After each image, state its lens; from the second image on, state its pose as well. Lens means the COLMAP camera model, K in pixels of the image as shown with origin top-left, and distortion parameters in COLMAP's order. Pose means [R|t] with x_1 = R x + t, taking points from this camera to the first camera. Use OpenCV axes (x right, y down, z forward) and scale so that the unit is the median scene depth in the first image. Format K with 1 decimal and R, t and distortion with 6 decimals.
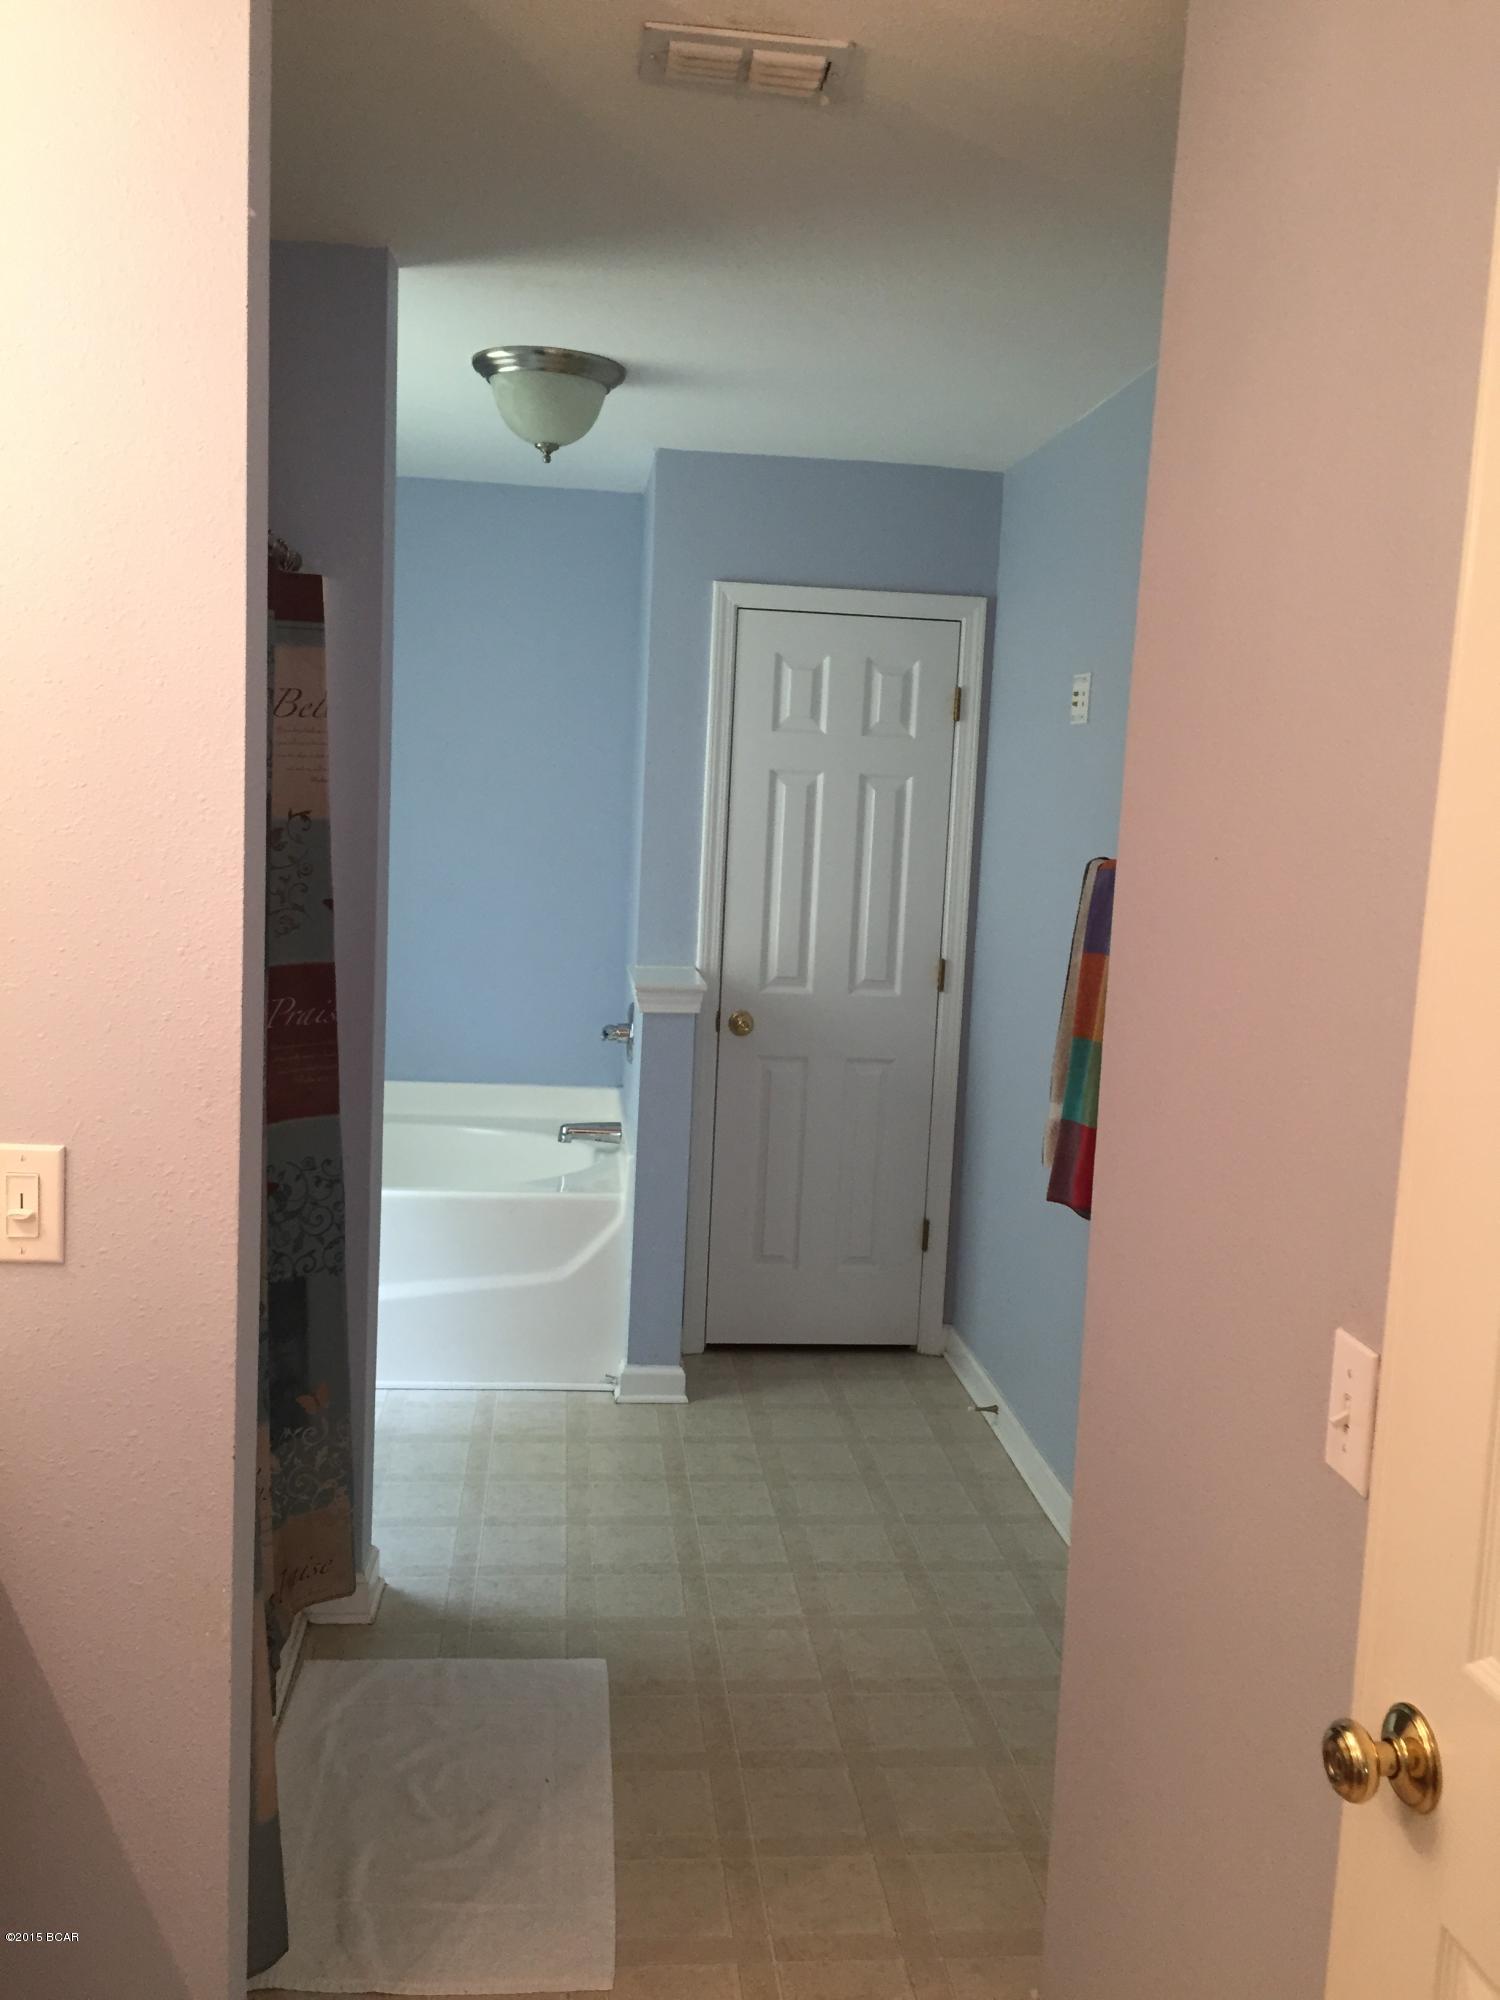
lens RADIAL K [[1720.3, 0, 749.7], [0, 1720.3, 1006.0], [0, 0, 1]] dist [0.113905, -0.152398]
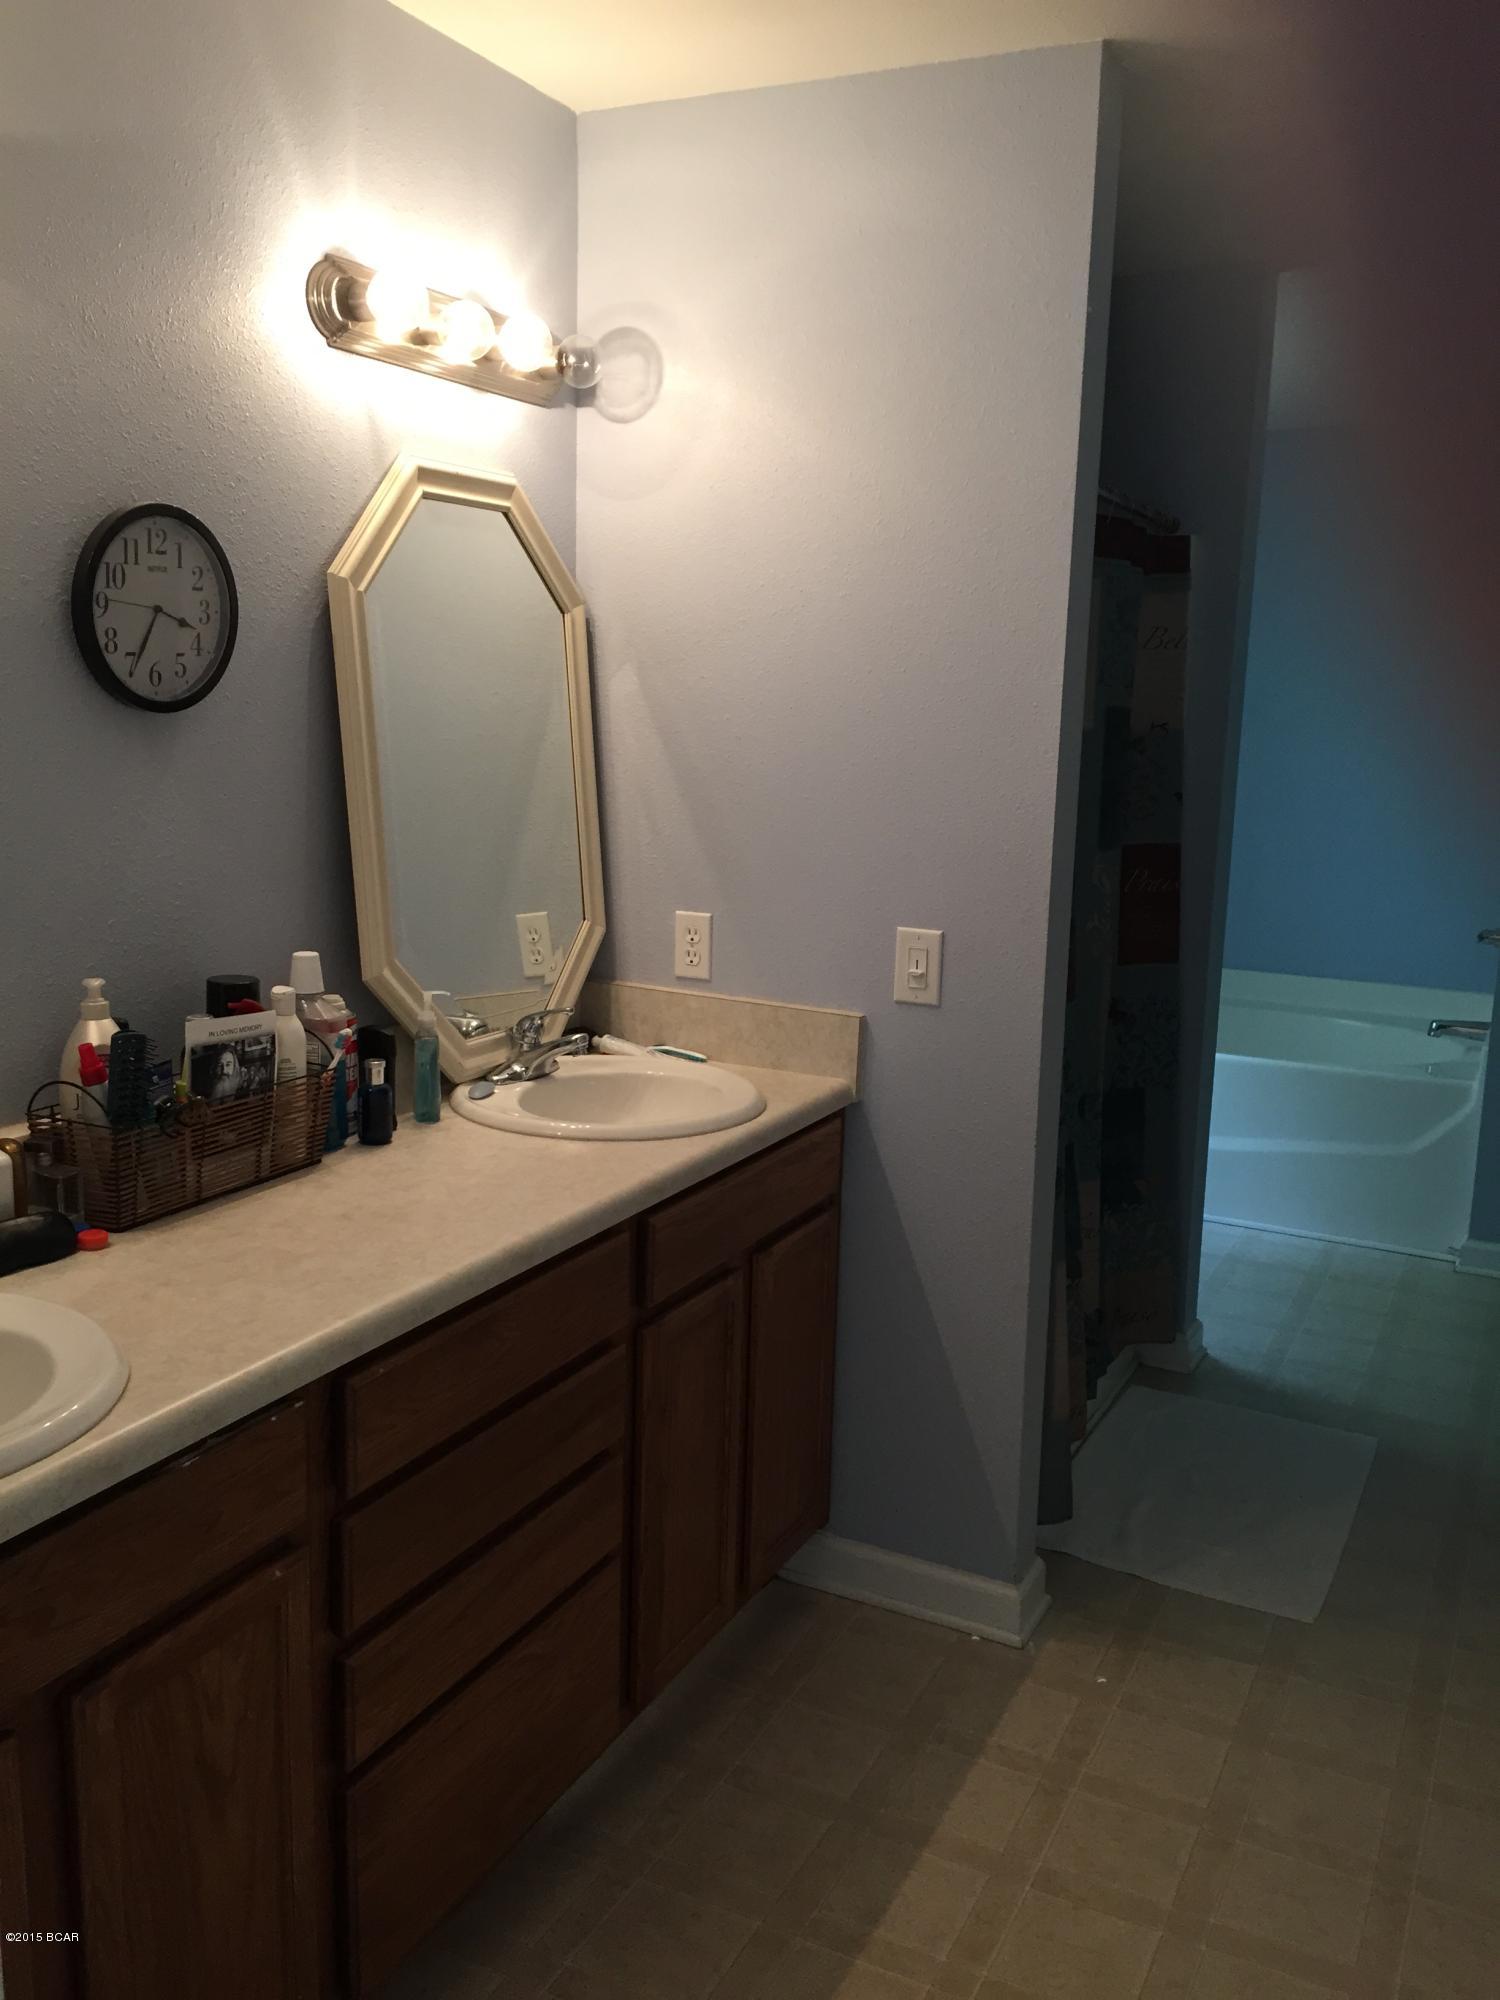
lens RADIAL K [[1720.3, 0, 749.7], [0, 1720.3, 1006.0], [0, 0, 1]] dist [0.113905, -0.152398]
pose [[0.846280, 0.070214, -0.528091, 0.158349], [-0.053551, 0.997468, 0.046805, 0.047397], [0.530040, -0.011331, 0.847897, -0.226851]]
